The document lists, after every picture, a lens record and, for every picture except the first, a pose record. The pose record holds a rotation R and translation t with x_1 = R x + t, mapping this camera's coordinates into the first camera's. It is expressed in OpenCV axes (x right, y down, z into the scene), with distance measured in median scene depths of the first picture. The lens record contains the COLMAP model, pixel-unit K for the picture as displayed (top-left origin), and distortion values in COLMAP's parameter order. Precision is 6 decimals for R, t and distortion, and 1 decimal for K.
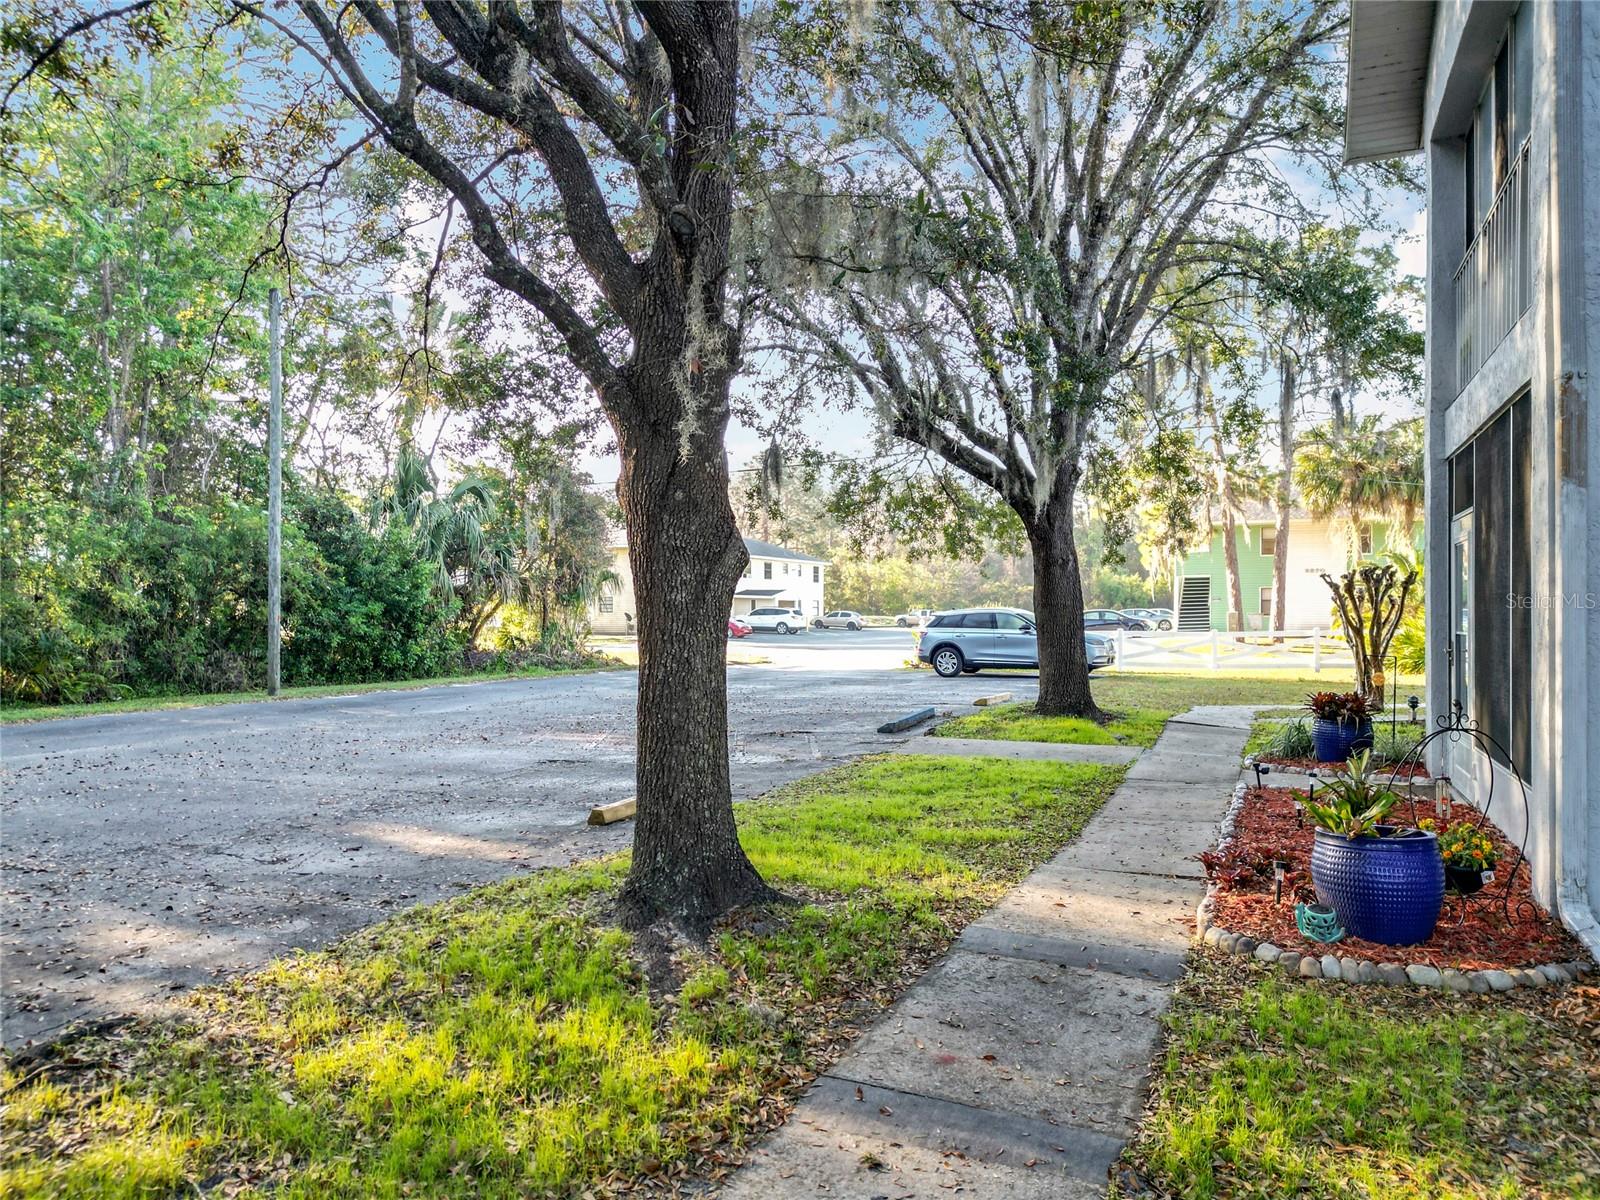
lens RADIAL K [[1208.2, 0, 745.6], [0, 1208.2, 601.3], [0, 0, 1]] dist [0.087589, -0.087711]
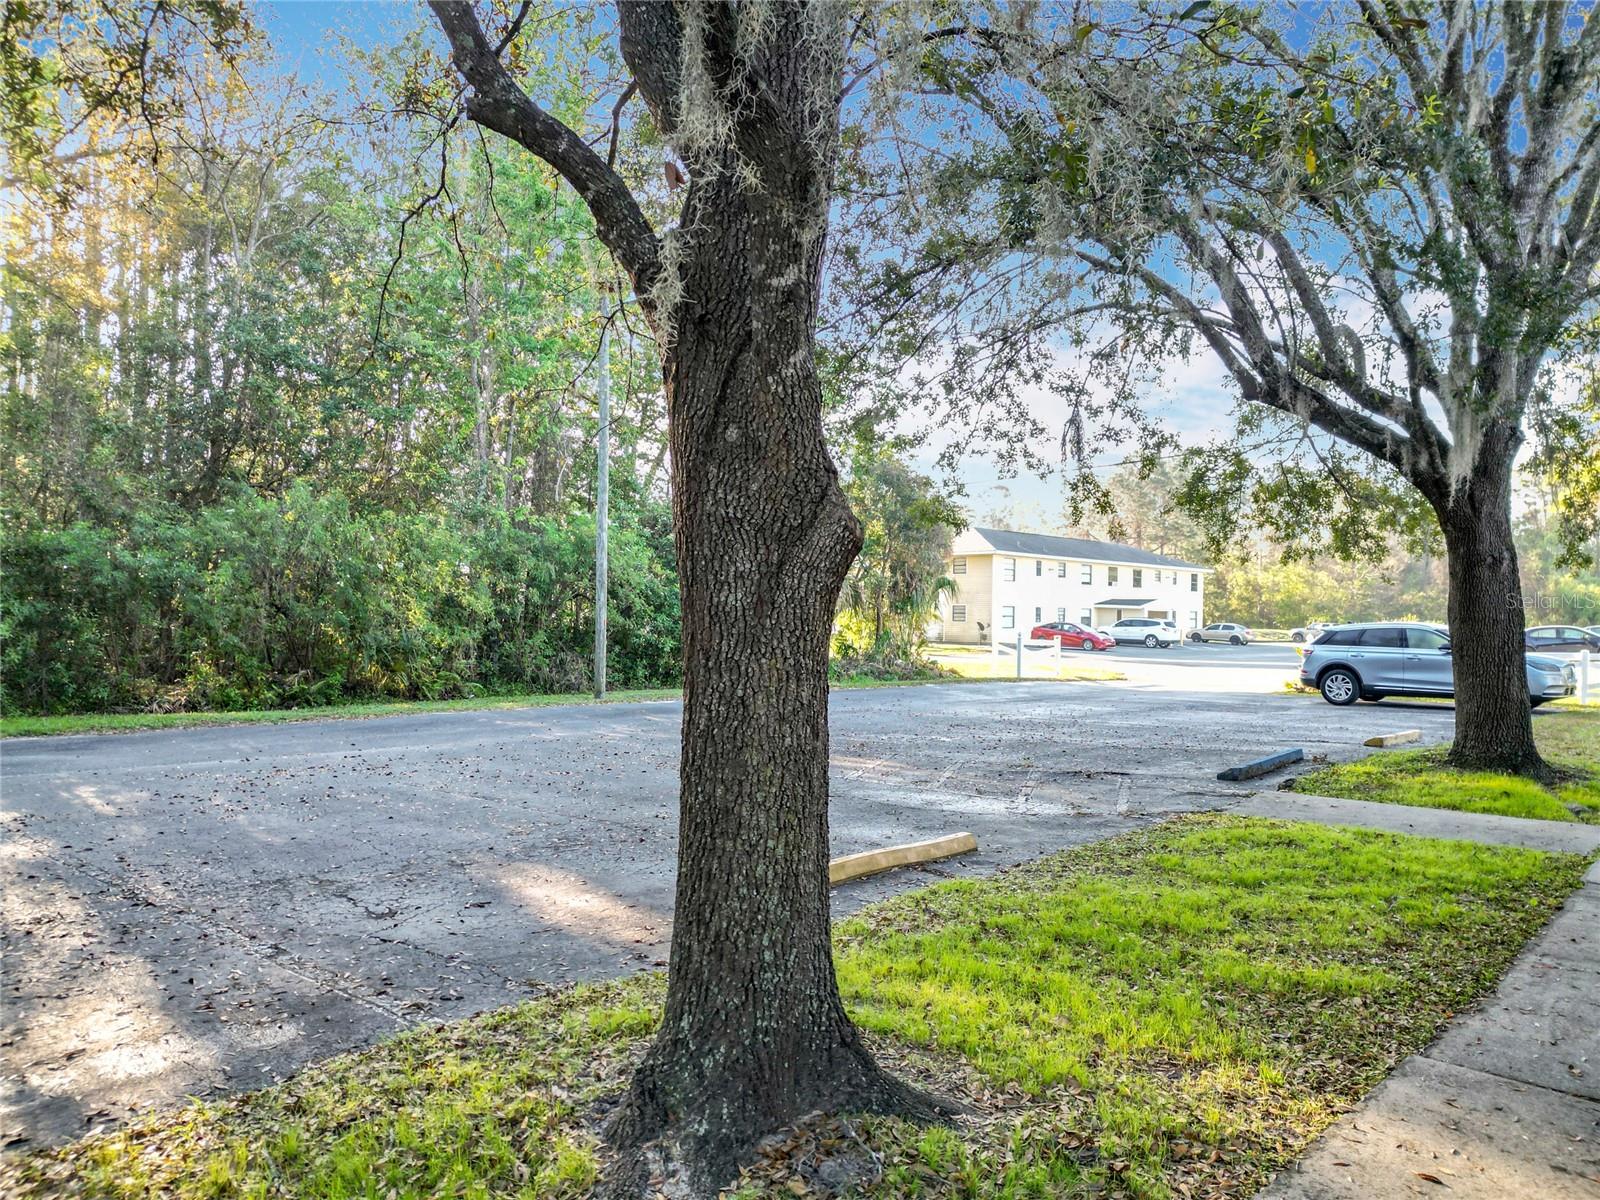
lens RADIAL K [[1227.6, 0, 717.6], [0, 1227.6, 620.7], [0, 0, 1]] dist [0.078317, -0.083888]
pose [[0.952494, 0.012766, -0.304288, 0.031545], [-0.009965, 0.999893, 0.010754, 0.000259], [0.304393, -0.007210, 0.952519, 0.097331]]
